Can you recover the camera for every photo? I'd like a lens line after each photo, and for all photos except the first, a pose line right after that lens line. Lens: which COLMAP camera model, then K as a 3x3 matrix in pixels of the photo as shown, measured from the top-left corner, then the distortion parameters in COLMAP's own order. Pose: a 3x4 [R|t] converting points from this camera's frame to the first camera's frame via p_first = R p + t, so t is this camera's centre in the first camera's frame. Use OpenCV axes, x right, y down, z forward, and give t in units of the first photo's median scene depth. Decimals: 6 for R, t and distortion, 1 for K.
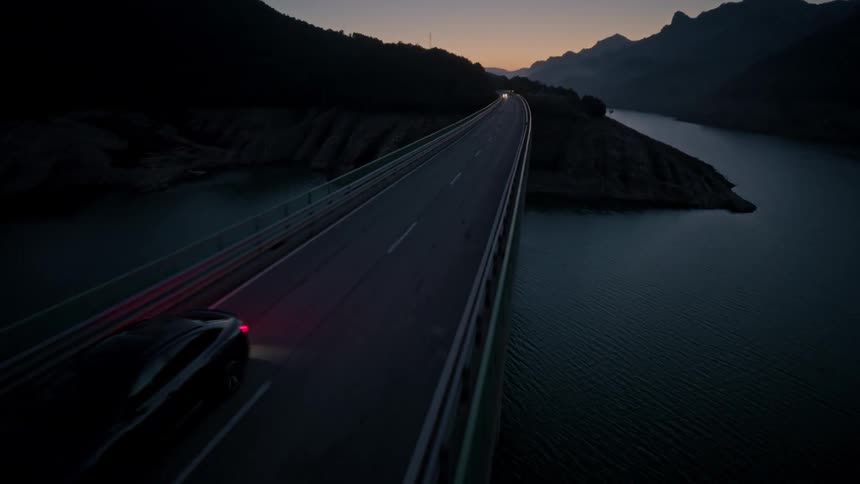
lens RADIAL K [[474.6, 0, 430.0], [0, 474.6, 242.0], [0, 0, 1]] dist [-0.003021, 0.000615]
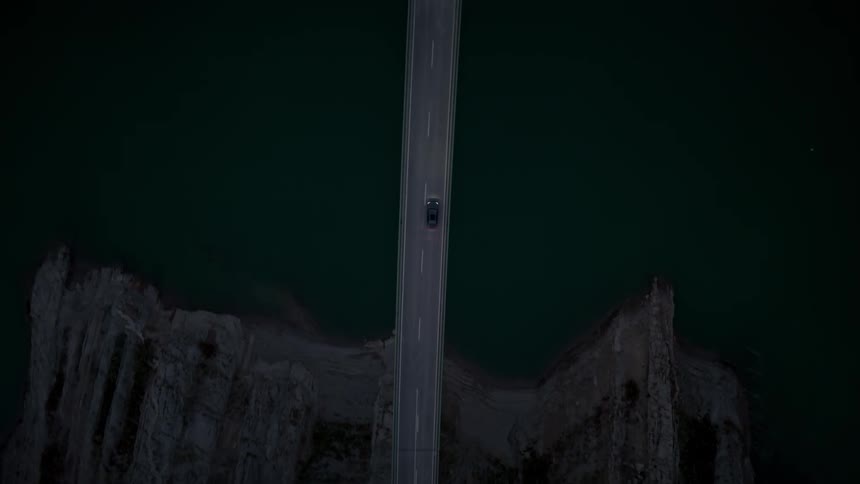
lens RADIAL K [[474.6, 0, 430.0], [0, 474.6, 242.0], [0, 0, 1]] dist [-0.003021, 0.000615]
pose [[-0.993718, 0.111912, -0.000128, 0.096998], [-0.049911, -0.442164, 0.895545, -0.423335], [0.100165, 0.889925, 0.444972, 0.473498]]
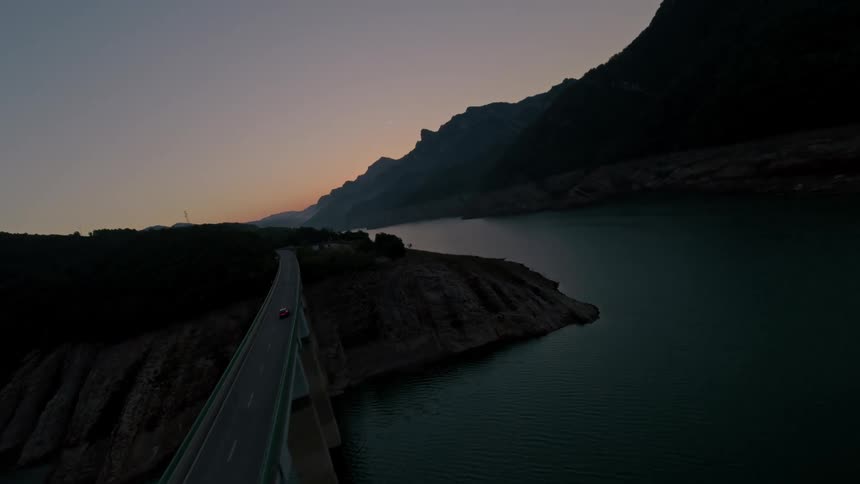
lens RADIAL K [[474.6, 0, 430.0], [0, 474.6, 242.0], [0, 0, 1]] dist [-0.003021, 0.000615]
pose [[0.876774, -0.289266, 0.384178, 0.065998], [0.379725, 0.906622, -0.183973, -0.093129], [-0.295087, 0.307185, 0.904744, 0.158216]]
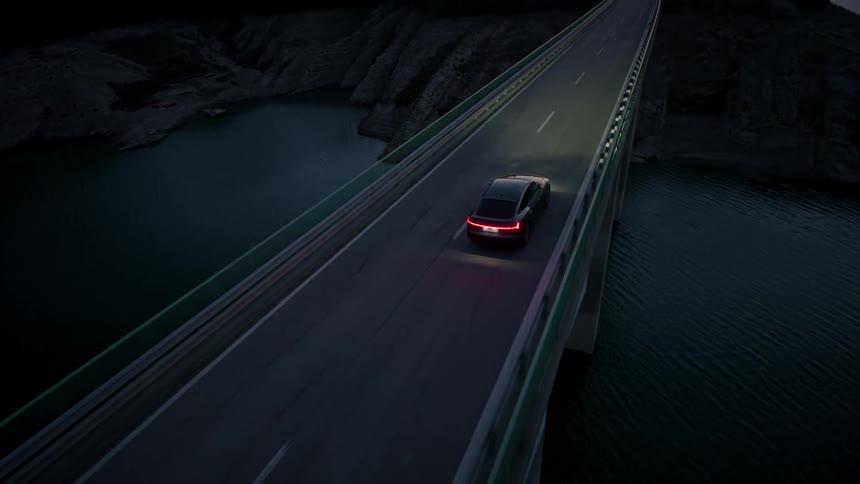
lens RADIAL K [[474.6, 0, 430.0], [0, 474.6, 242.0], [0, 0, 1]] dist [-0.003021, 0.000615]
pose [[0.967815, 0.063467, -0.243527, 0.059330], [-0.010336, 0.976885, 0.213515, -0.093787], [0.251449, -0.204126, 0.946100, 0.259830]]
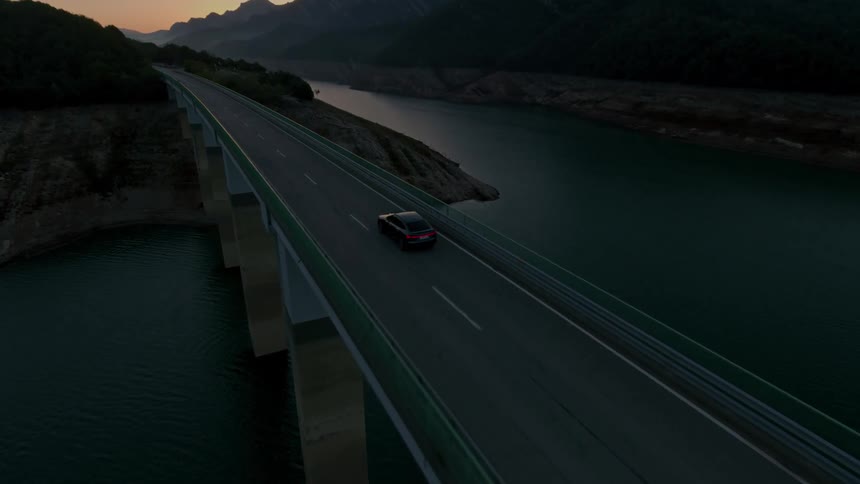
lens RADIAL K [[474.6, 0, 430.0], [0, 474.6, 242.0], [0, 0, 1]] dist [-0.003021, 0.000615]
pose [[0.787983, -0.229195, 0.571447, -0.001196], [0.191210, 0.973335, 0.126720, -0.078570], [-0.585253, 0.009413, 0.810796, 0.191460]]
